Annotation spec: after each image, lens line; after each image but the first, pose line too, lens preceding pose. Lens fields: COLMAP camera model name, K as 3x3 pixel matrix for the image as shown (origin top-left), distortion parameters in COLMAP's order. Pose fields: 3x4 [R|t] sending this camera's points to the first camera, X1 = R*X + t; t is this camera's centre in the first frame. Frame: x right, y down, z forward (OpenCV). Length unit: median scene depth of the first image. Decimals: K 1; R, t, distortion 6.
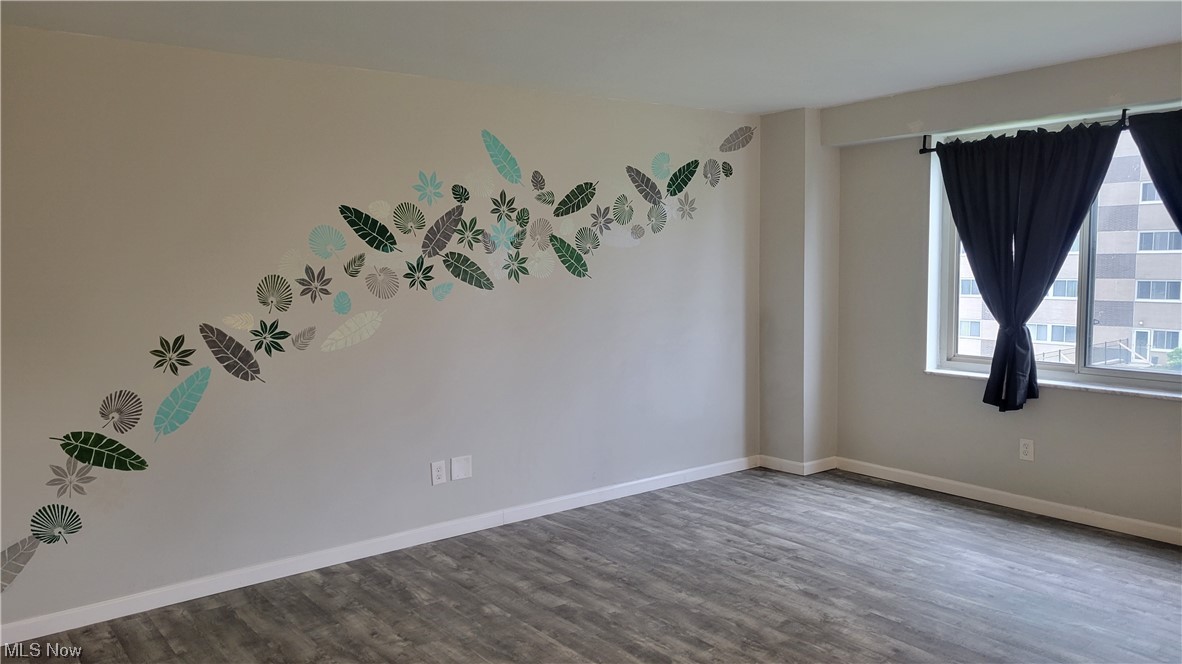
lens RADIAL K [[900.2, 0, 579.8], [0, 900.2, 351.5], [0, 0, 1]] dist [0.052347, -0.037269]
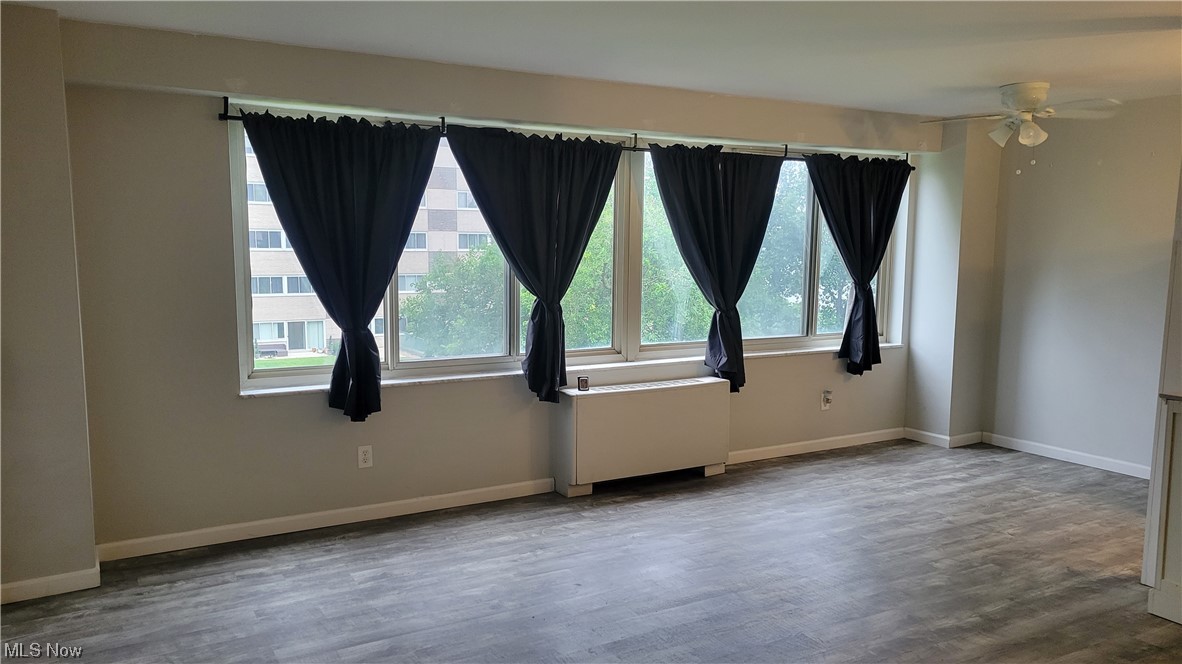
lens RADIAL K [[900.2, 0, 579.8], [0, 900.2, 351.5], [0, 0, 1]] dist [0.052347, -0.037269]
pose [[0.091302, -0.105368, 0.990233, -0.421394], [0.094164, 0.990844, 0.096750, -0.072995], [-0.991361, 0.084411, 0.100388, 0.685220]]
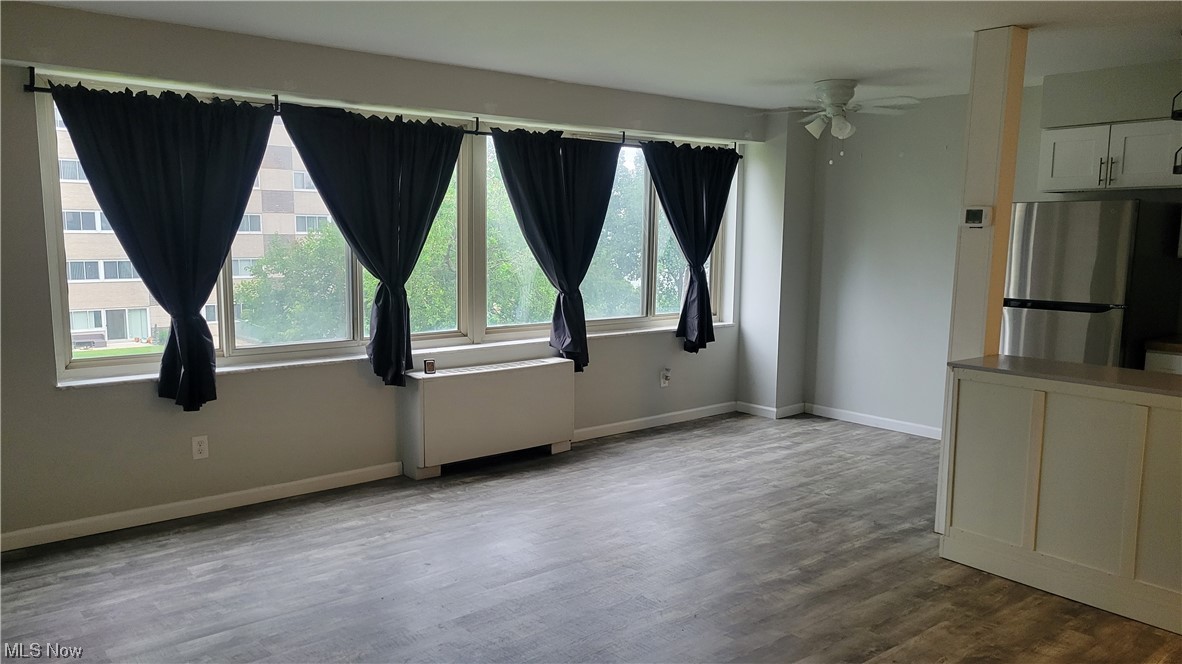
lens RADIAL K [[900.2, 0, 579.8], [0, 900.2, 351.5], [0, 0, 1]] dist [0.052347, -0.037269]
pose [[-0.076582, -0.123293, 0.989411, -0.440109], [0.093718, 0.987042, 0.130251, -0.072226], [-0.992649, 0.102700, -0.064035, 0.681098]]
